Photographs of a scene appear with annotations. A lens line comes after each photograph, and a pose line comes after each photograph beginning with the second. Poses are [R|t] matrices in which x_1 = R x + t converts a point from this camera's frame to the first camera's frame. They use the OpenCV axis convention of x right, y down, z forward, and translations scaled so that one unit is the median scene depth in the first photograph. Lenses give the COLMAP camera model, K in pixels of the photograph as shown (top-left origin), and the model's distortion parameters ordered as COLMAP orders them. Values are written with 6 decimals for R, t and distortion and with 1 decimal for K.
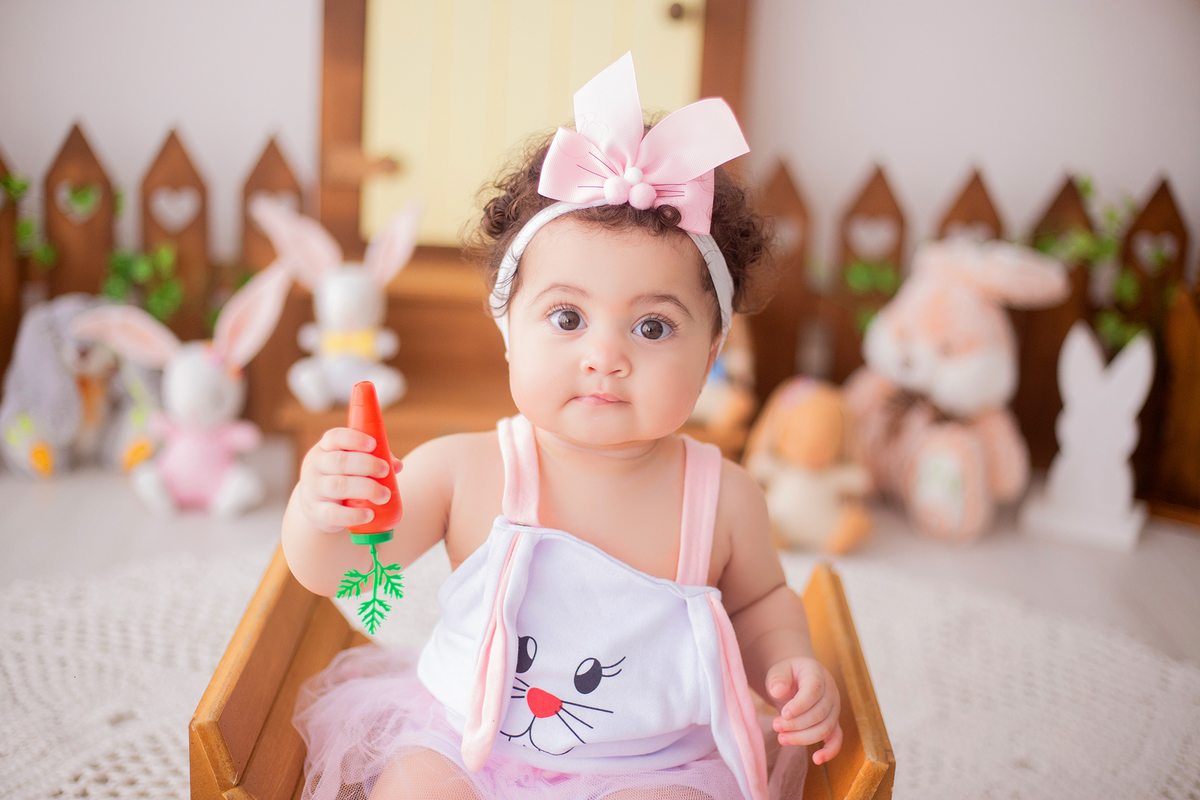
lens RADIAL K [[1796.7, 0, 600.0], [0, 1796.7, 400.0], [0, 0, 1]] dist [-0.093254, -0.015840]
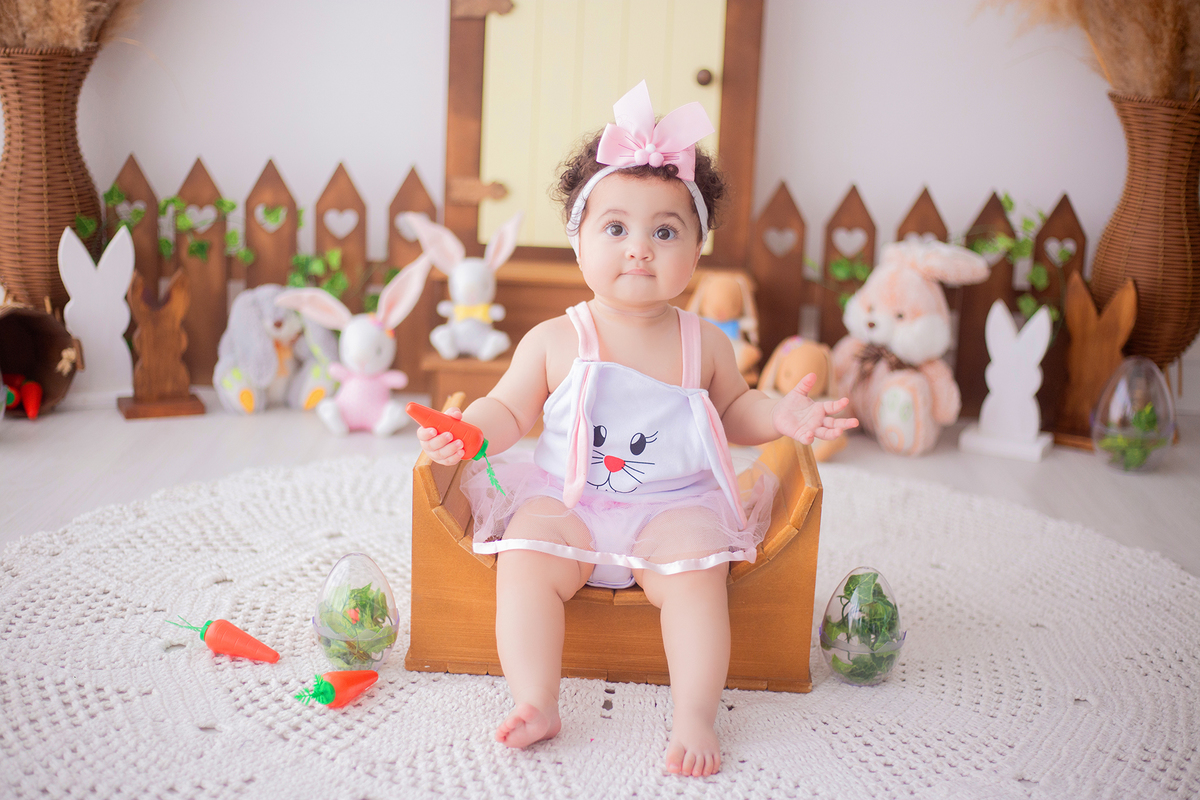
lens RADIAL K [[1644.5, 0, 673.9], [0, 1644.5, 317.9], [0, 0, 1]] dist [-0.112924, -0.031140]
pose [[0.999960, -0.007131, 0.005464, 0.010520], [0.007515, 0.997235, -0.073926, 0.066640], [-0.004921, 0.073964, 0.997249, -0.271871]]
